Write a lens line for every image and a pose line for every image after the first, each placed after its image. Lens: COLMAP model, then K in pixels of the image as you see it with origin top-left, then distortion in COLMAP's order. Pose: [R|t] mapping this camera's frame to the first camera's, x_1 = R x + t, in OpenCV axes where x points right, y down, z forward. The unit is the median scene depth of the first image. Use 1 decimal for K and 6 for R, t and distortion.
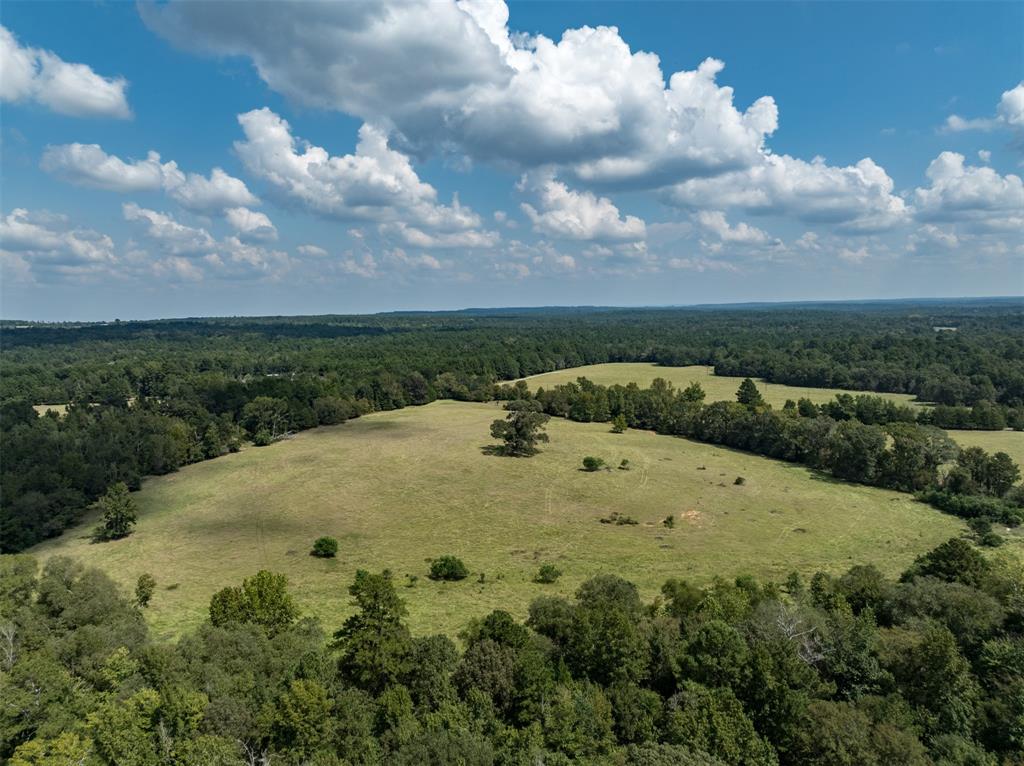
lens RADIAL K [[714.3, 0, 512.0], [0, 714.3, 383.0], [0, 0, 1]] dist [-0.027767, 0.001690]
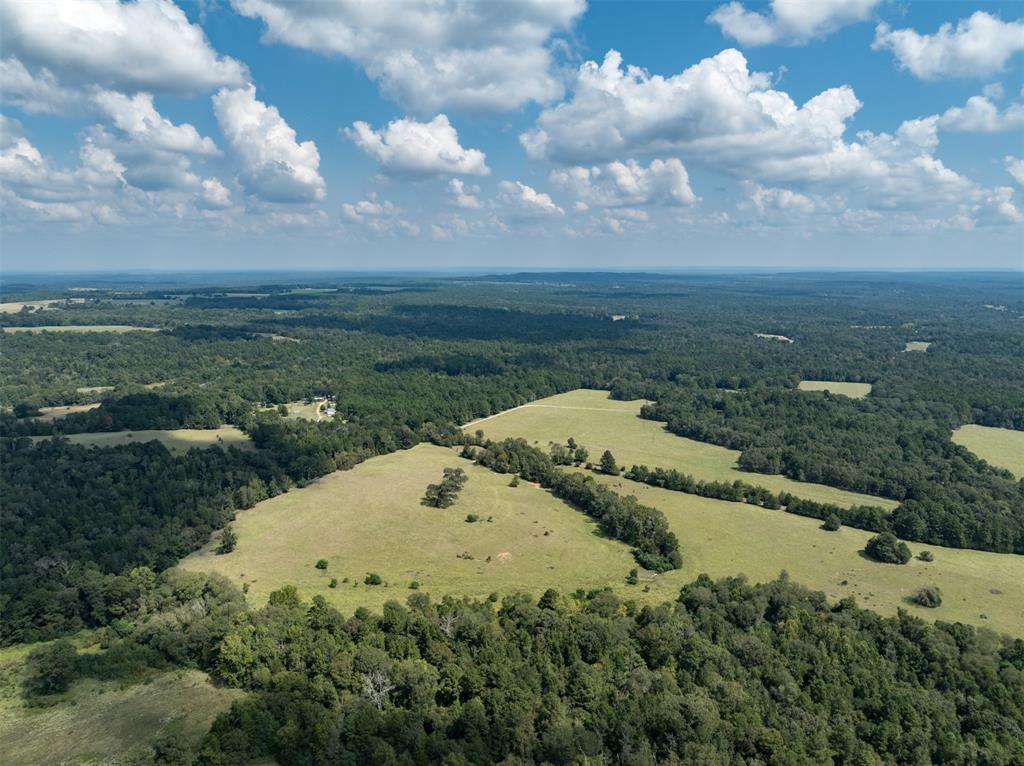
lens RADIAL K [[714.3, 0, 512.0], [0, 714.3, 383.0], [0, 0, 1]] dist [-0.027767, 0.001690]
pose [[0.996192, 0.036663, -0.079105, 0.430332], [-0.031507, 0.997357, 0.065466, -0.443612], [0.081296, -0.062725, 0.994714, -0.992792]]
